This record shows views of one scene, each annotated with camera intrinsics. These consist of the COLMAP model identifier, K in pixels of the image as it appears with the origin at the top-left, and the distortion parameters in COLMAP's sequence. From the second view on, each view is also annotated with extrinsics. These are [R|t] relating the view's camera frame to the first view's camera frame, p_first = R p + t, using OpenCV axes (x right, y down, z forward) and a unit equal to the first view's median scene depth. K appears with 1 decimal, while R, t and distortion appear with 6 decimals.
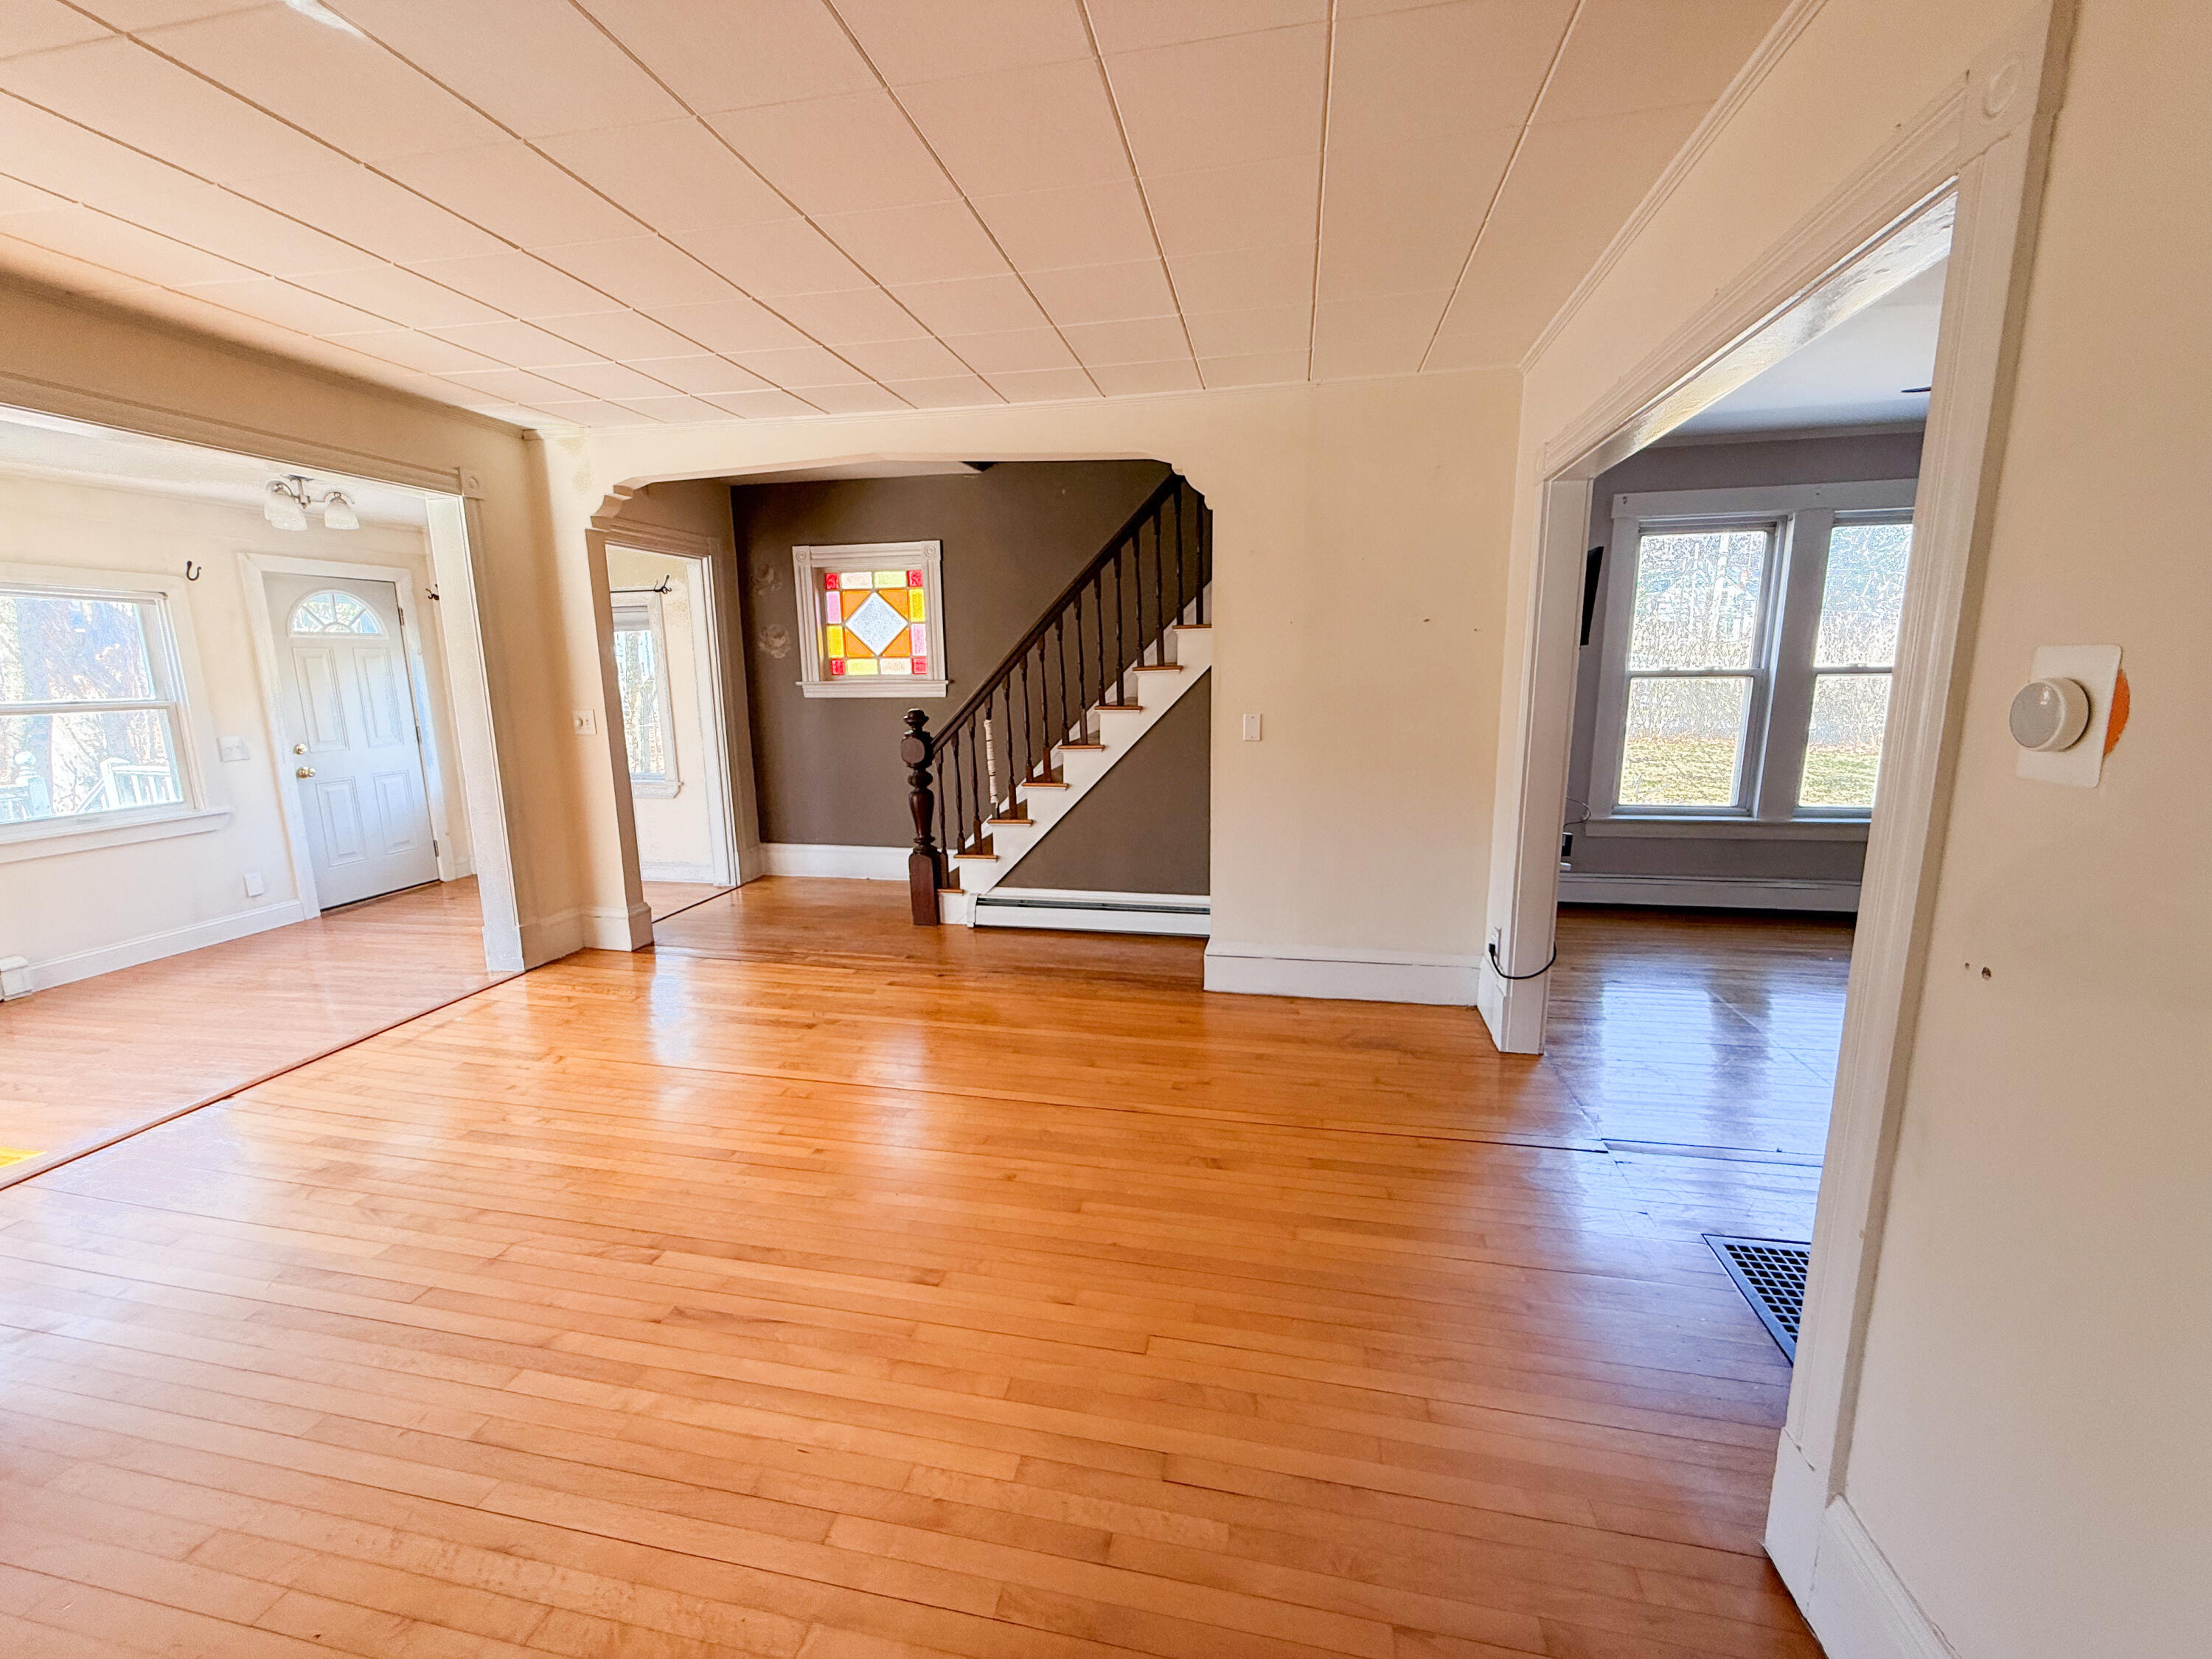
lens RADIAL K [[886.4, 0, 1108.4], [0, 886.4, 824.1], [0, 0, 1]] dist [0.002649, 0.000354]
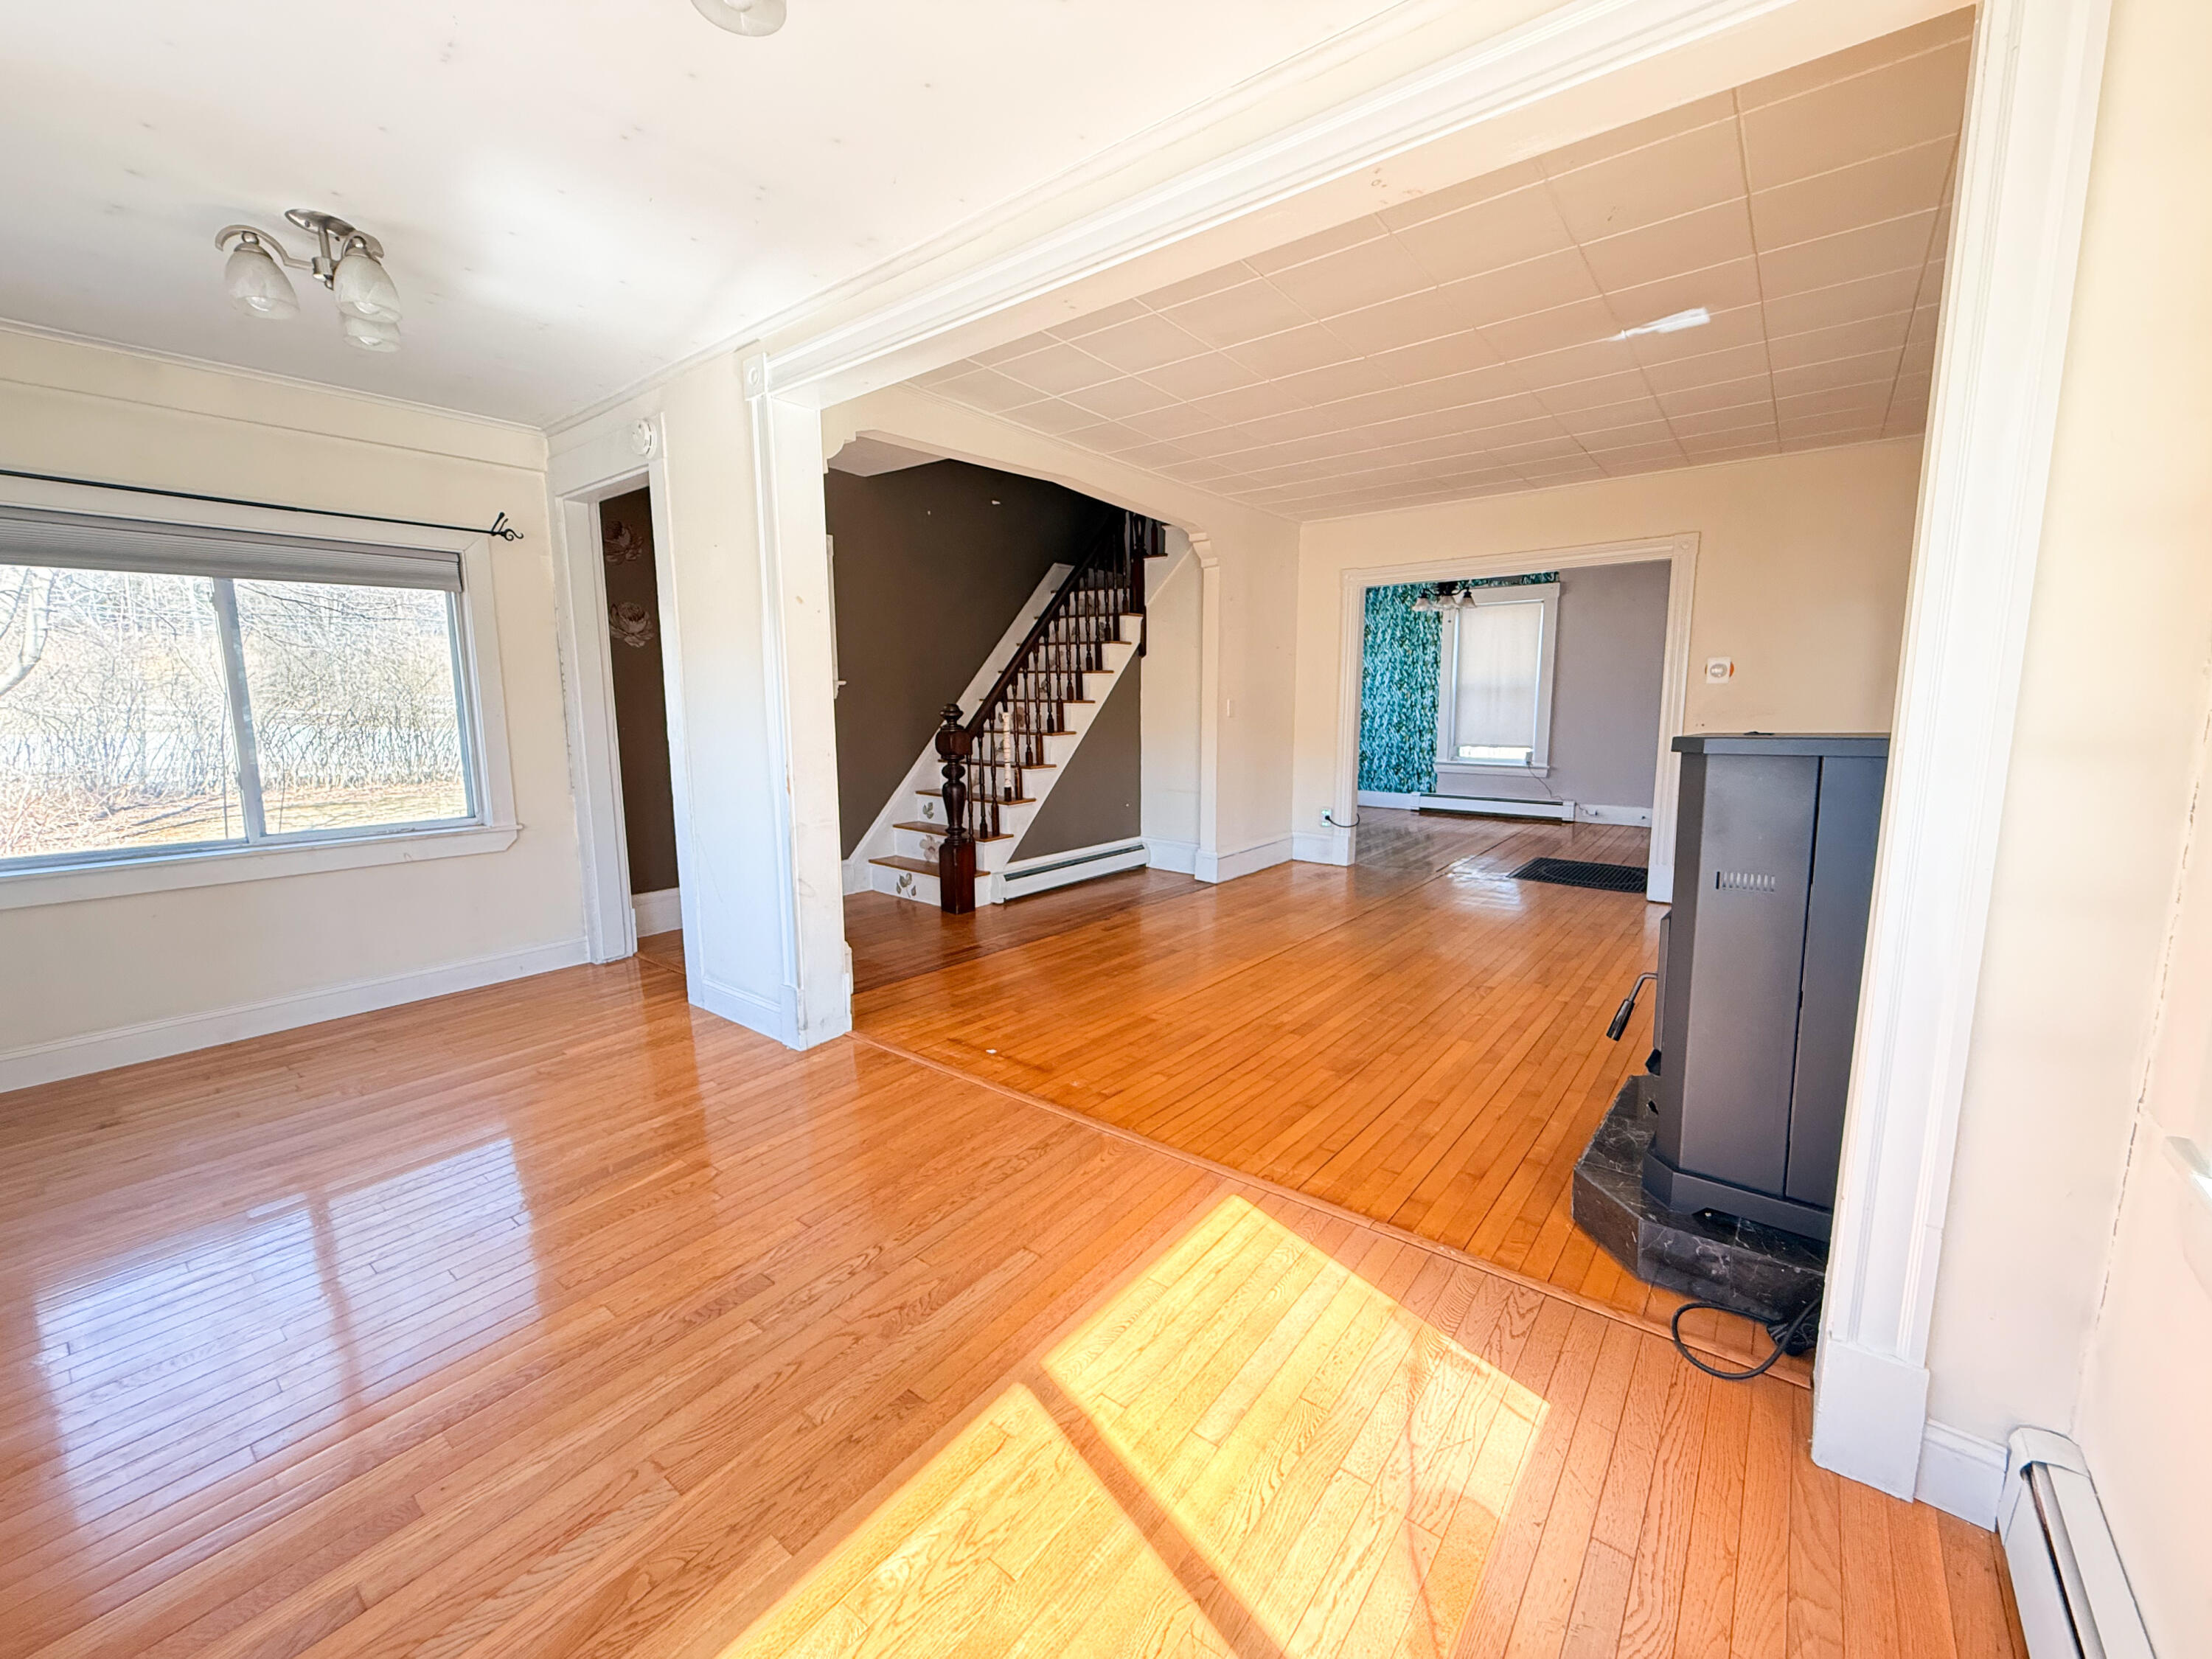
lens RADIAL K [[886.4, 0, 1101.2], [0, 886.4, 829.1], [0, 0, 1]] dist [0.002649, 0.000354]
pose [[0.449010, -0.113904, 0.886237, -1.077747], [0.160175, 0.986036, 0.045578, -0.004670], [-0.879053, 0.121488, 0.460984, 0.385134]]
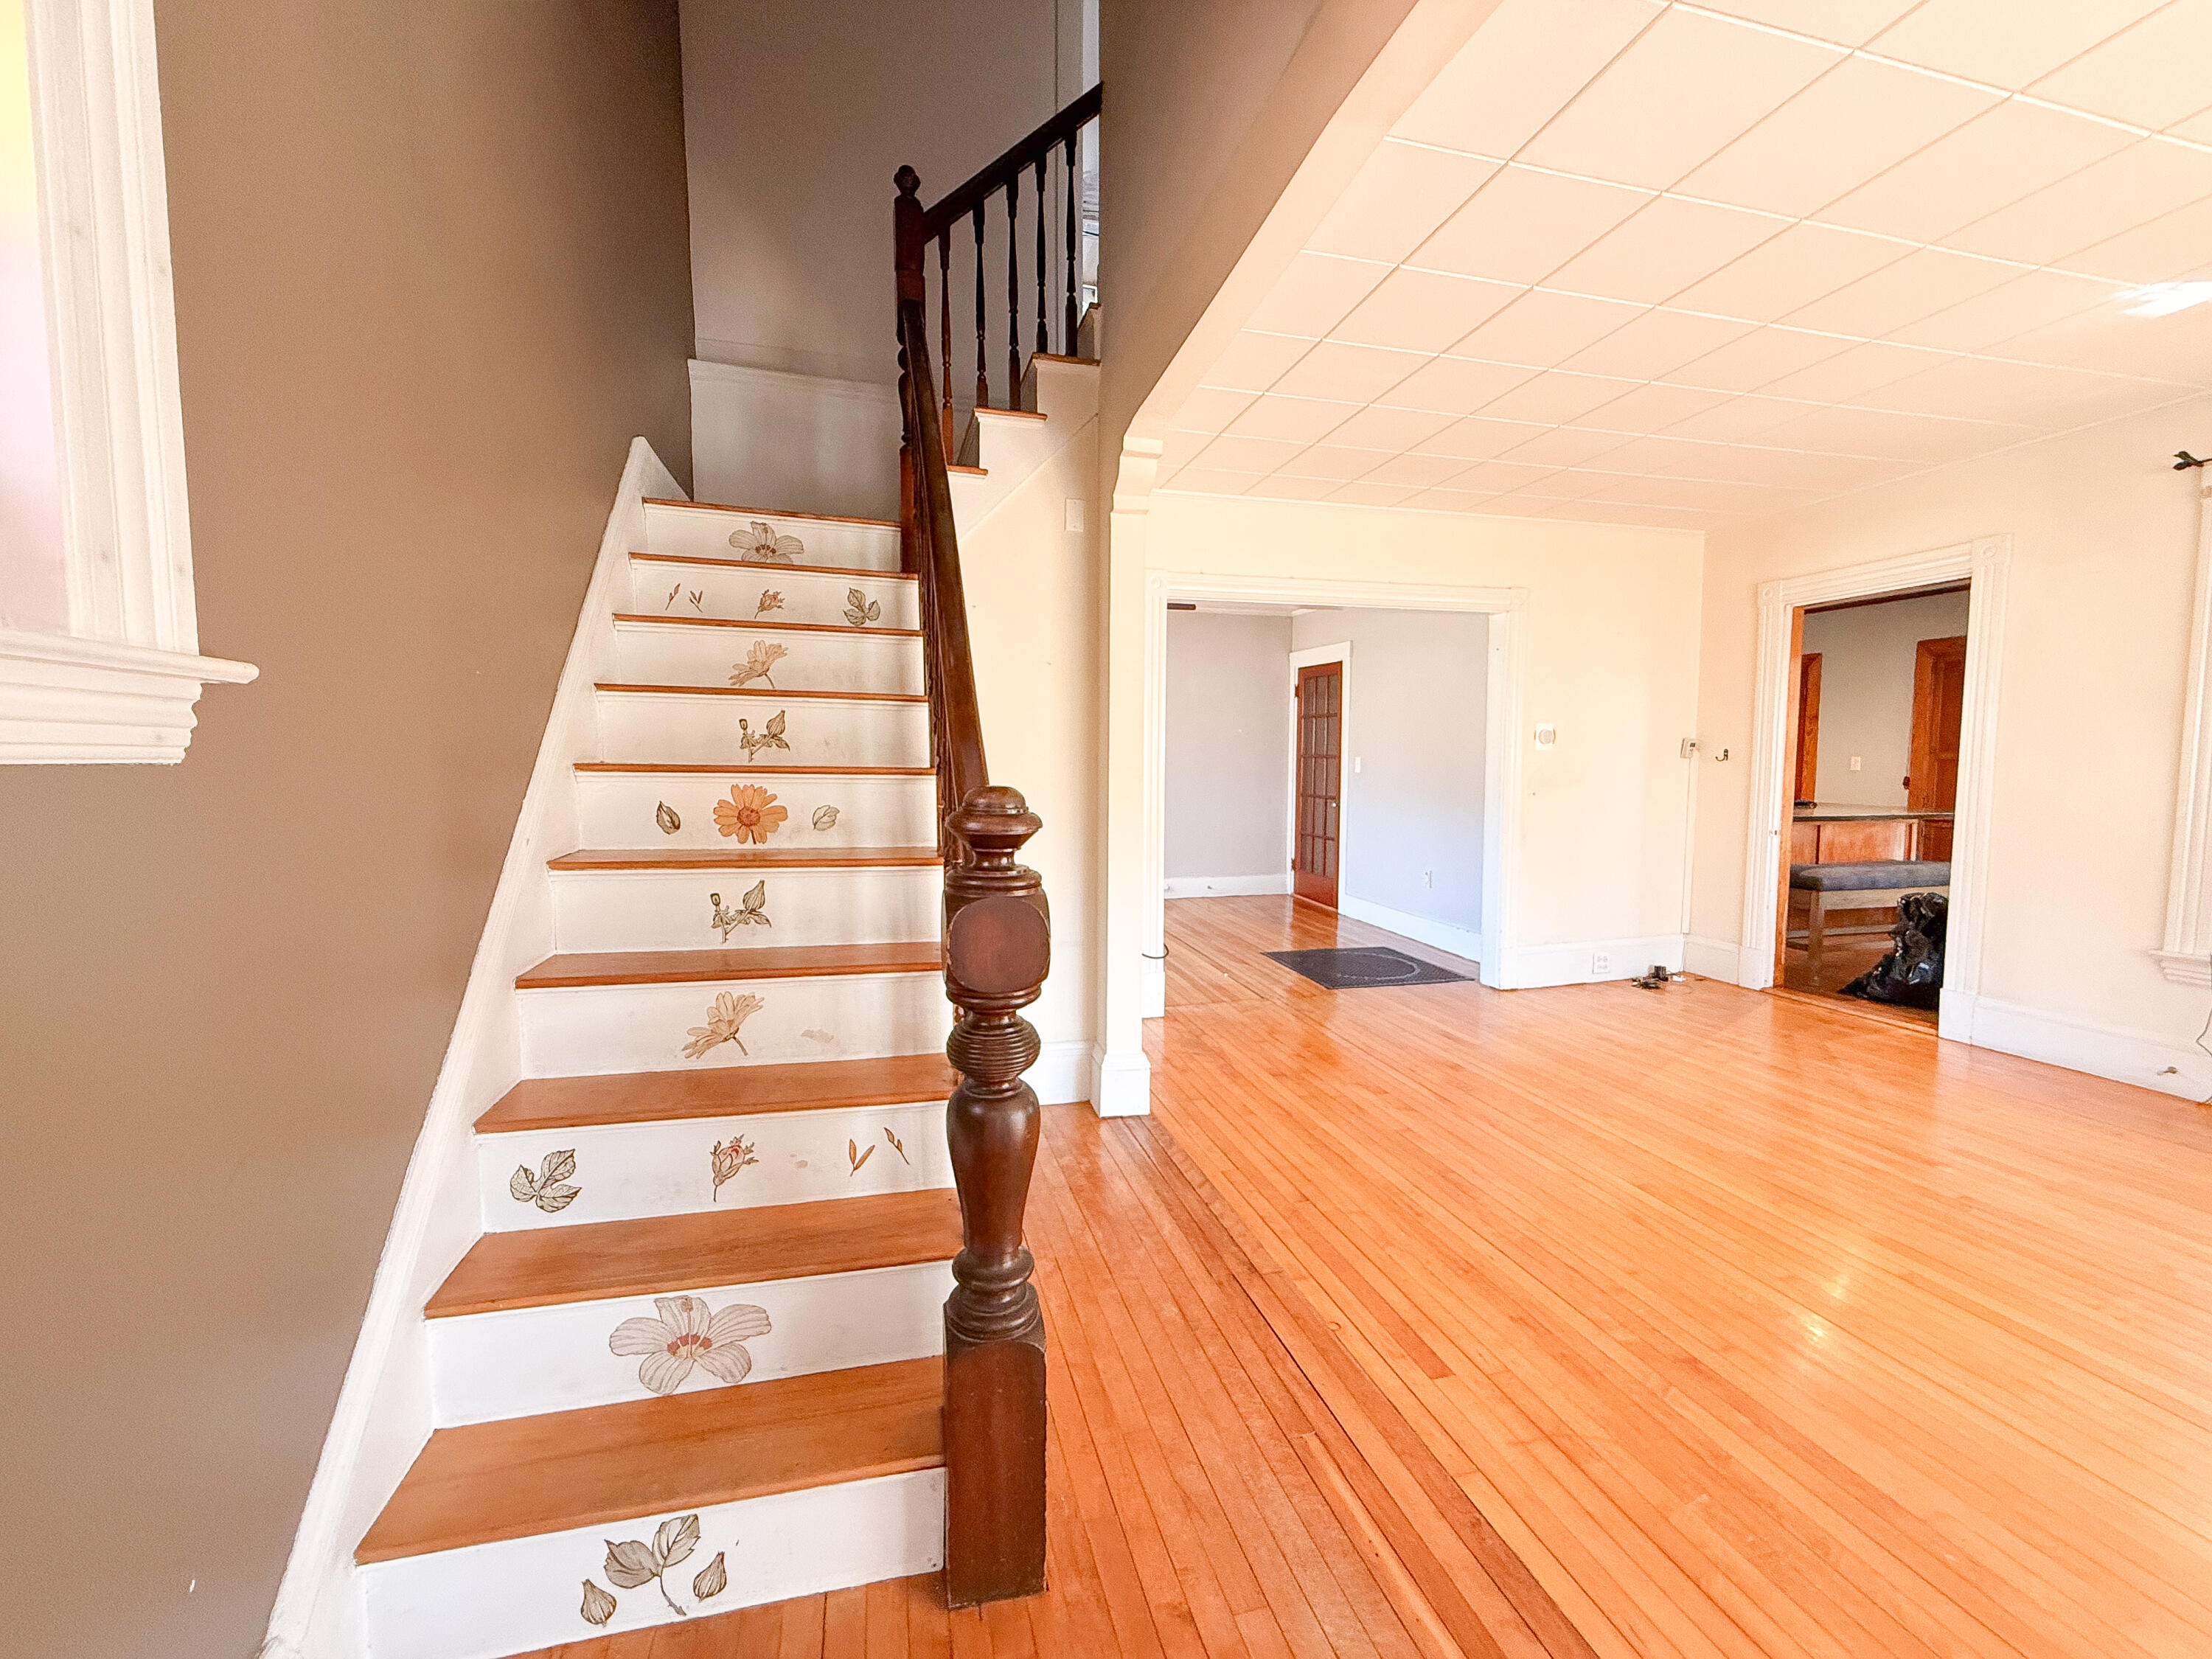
lens RADIAL K [[886.4, 0, 1114.7], [0, 886.4, 824.1], [0, 0, 1]] dist [0.002649, 0.000354]
pose [[-0.448573, -0.050354, 0.892327, -0.473181], [0.167296, 0.976034, 0.139177, -0.150591], [-0.877949, 0.211714, -0.429398, 1.086047]]
